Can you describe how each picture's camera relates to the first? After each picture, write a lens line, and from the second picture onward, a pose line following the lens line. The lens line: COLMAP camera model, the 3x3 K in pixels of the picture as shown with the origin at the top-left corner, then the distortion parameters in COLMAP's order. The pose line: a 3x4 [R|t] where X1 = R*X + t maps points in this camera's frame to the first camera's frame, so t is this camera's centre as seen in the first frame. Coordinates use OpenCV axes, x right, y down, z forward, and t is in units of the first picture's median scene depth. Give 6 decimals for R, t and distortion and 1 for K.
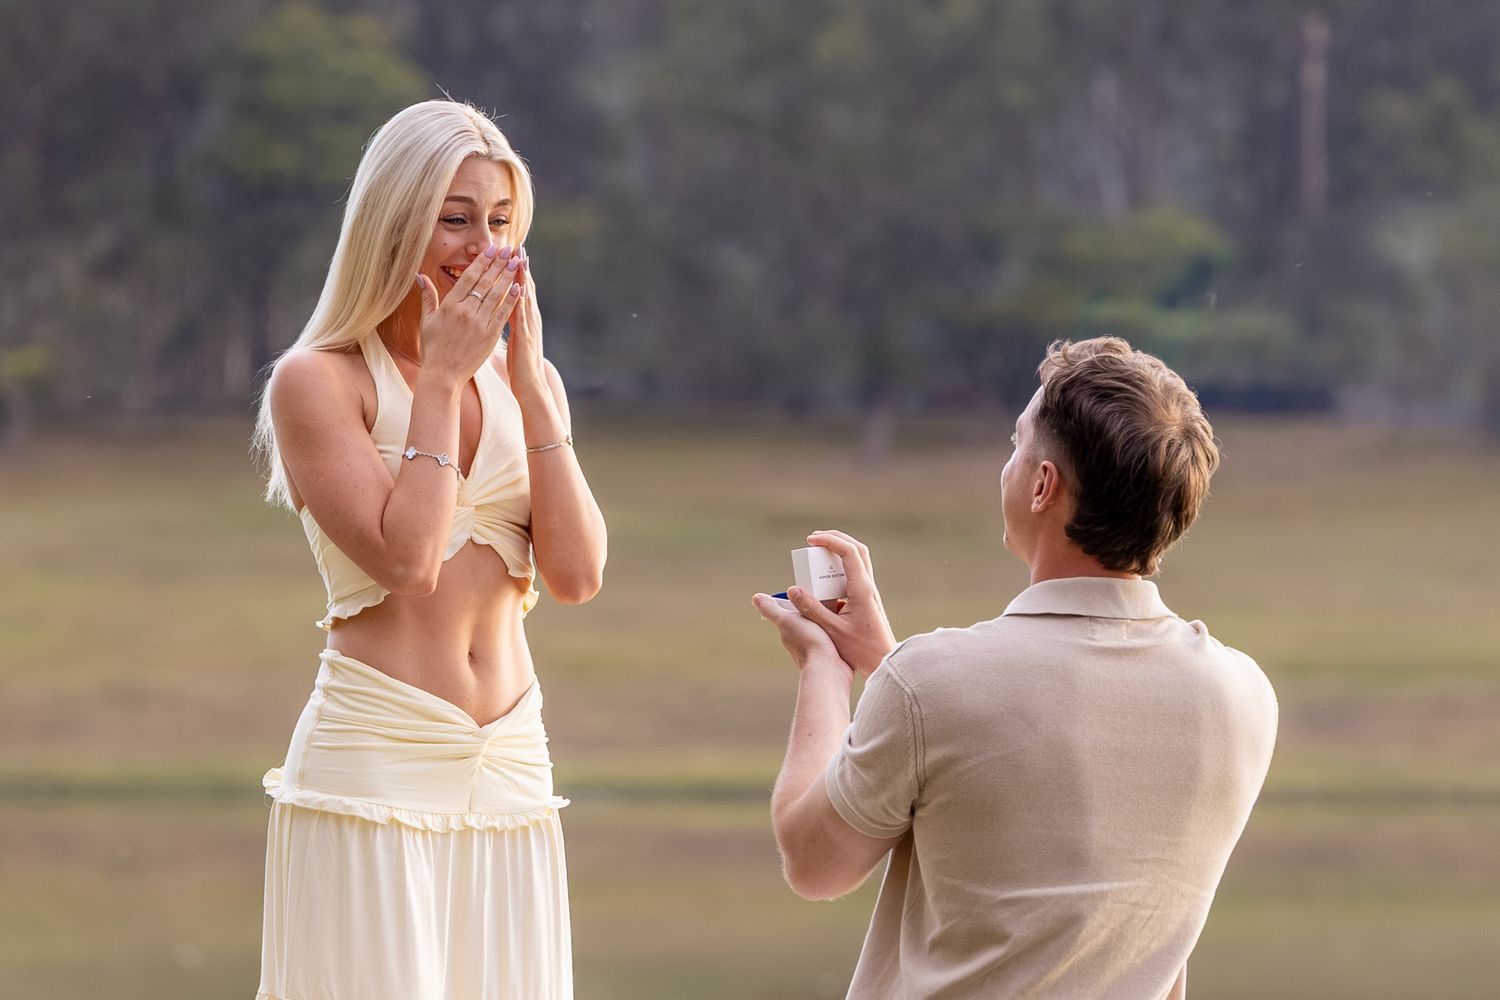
lens RADIAL K [[8959.0, 0, 850.8], [0, 8959.0, 532.6], [0, 0, 1]] dist [8.311097, 3.060992]
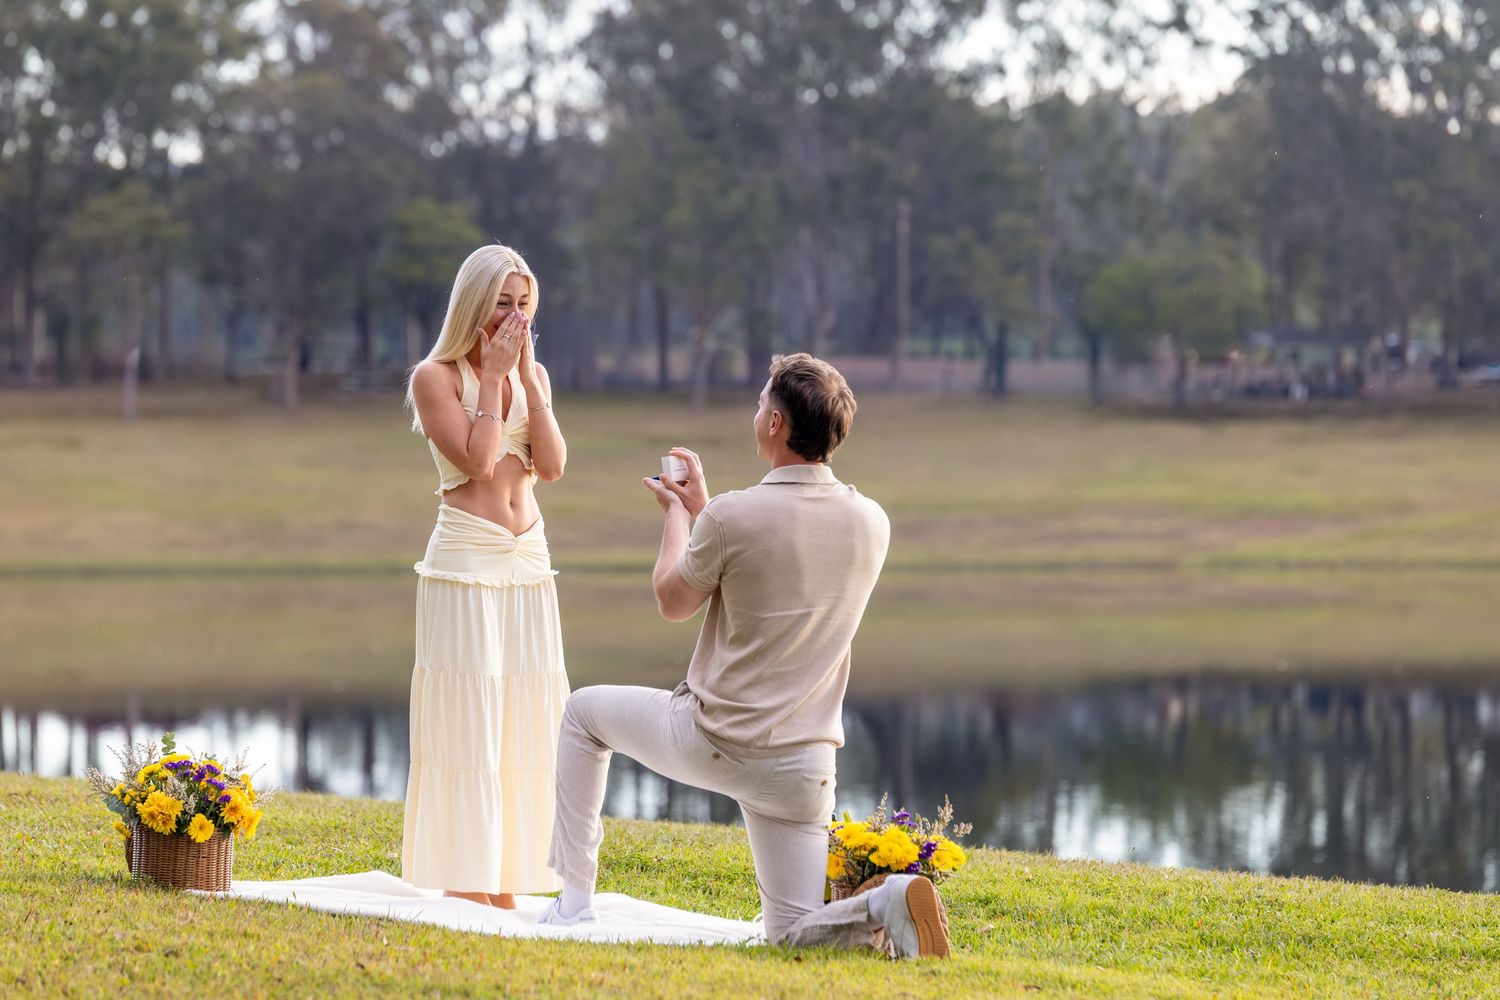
lens RADIAL K [[8971.4, 0, 752.2], [0, 8971.4, 583.5], [0, 0, 1]] dist [8.022427, 3.277336]
pose [[0.999898, -0.014266, 0.000858, 0.012475], [0.014258, 0.999862, 0.008504, 0.014287], [-0.000979, -0.008491, 0.999963, -1.094806]]
